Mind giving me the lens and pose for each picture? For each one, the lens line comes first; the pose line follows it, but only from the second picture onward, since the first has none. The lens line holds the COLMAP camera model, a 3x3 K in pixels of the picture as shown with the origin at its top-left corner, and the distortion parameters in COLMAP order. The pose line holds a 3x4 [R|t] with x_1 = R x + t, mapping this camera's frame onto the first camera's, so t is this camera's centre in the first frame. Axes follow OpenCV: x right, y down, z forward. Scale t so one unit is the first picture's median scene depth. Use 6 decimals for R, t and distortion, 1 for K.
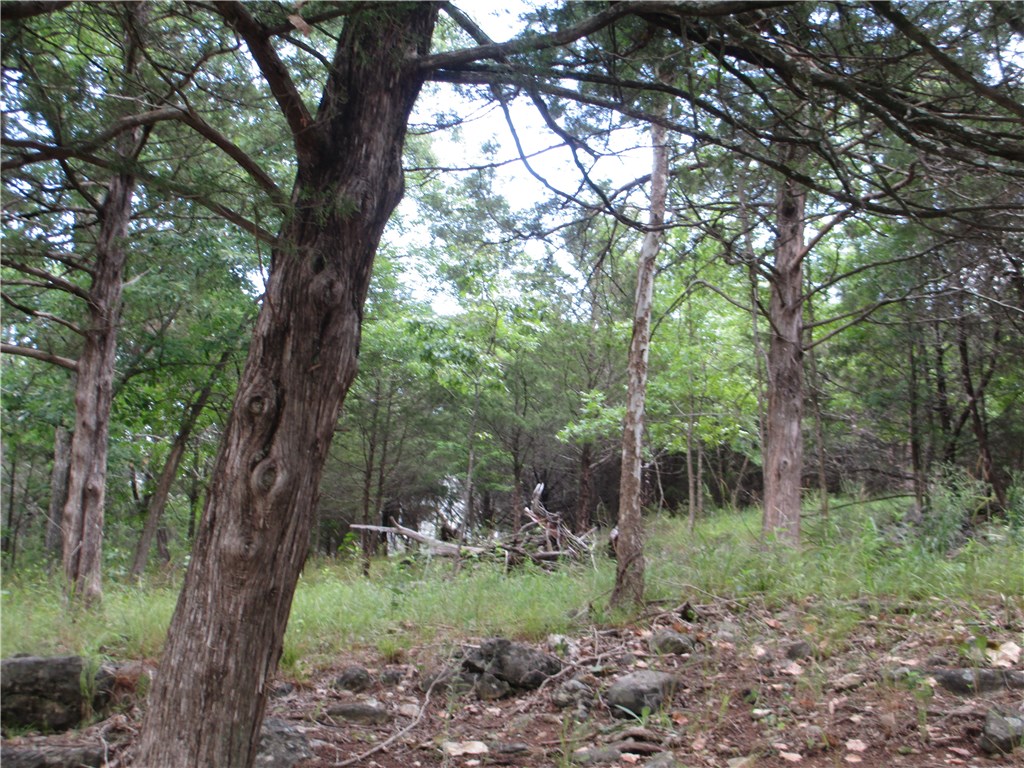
lens RADIAL K [[1395.1, 0, 513.4], [0, 1395.1, 388.0], [0, 0, 1]] dist [0.019651, 0.000000]
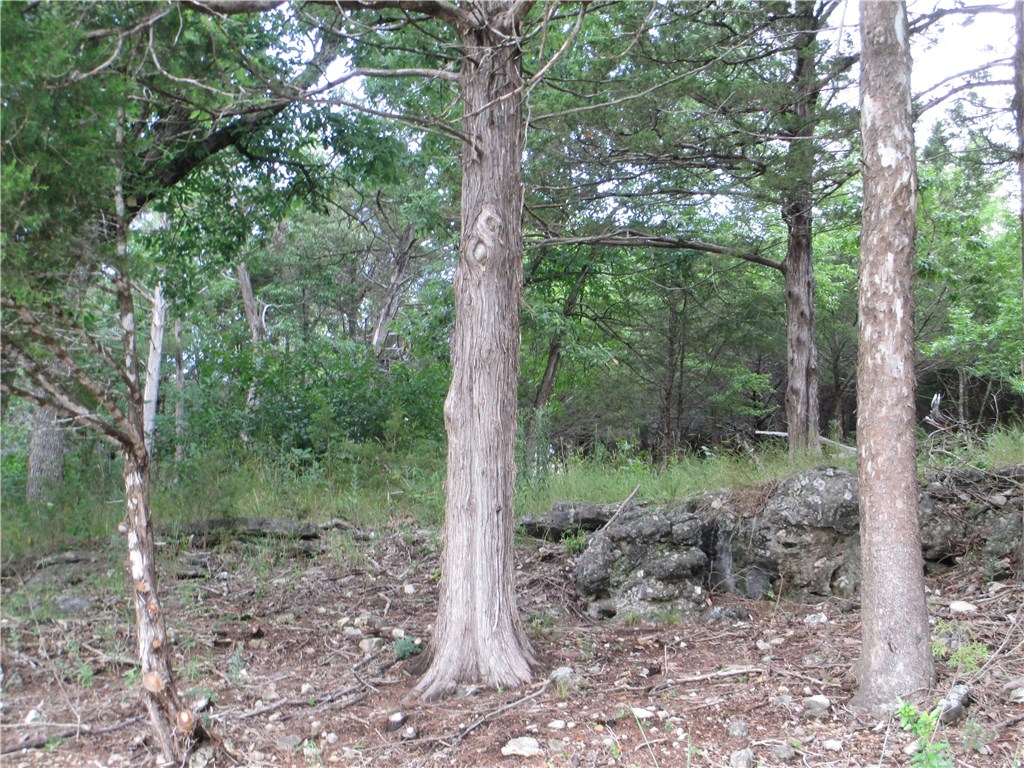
lens RADIAL K [[1703.0, 0, 513.6], [0, 1703.0, 377.5], [0, 0, 1]] dist [0.060105, 0.000000]
pose [[0.997751, 0.014902, 0.065357, -0.645560], [-0.017020, 0.999344, 0.031974, 0.037883], [-0.064838, -0.033015, 0.997350, -0.431755]]
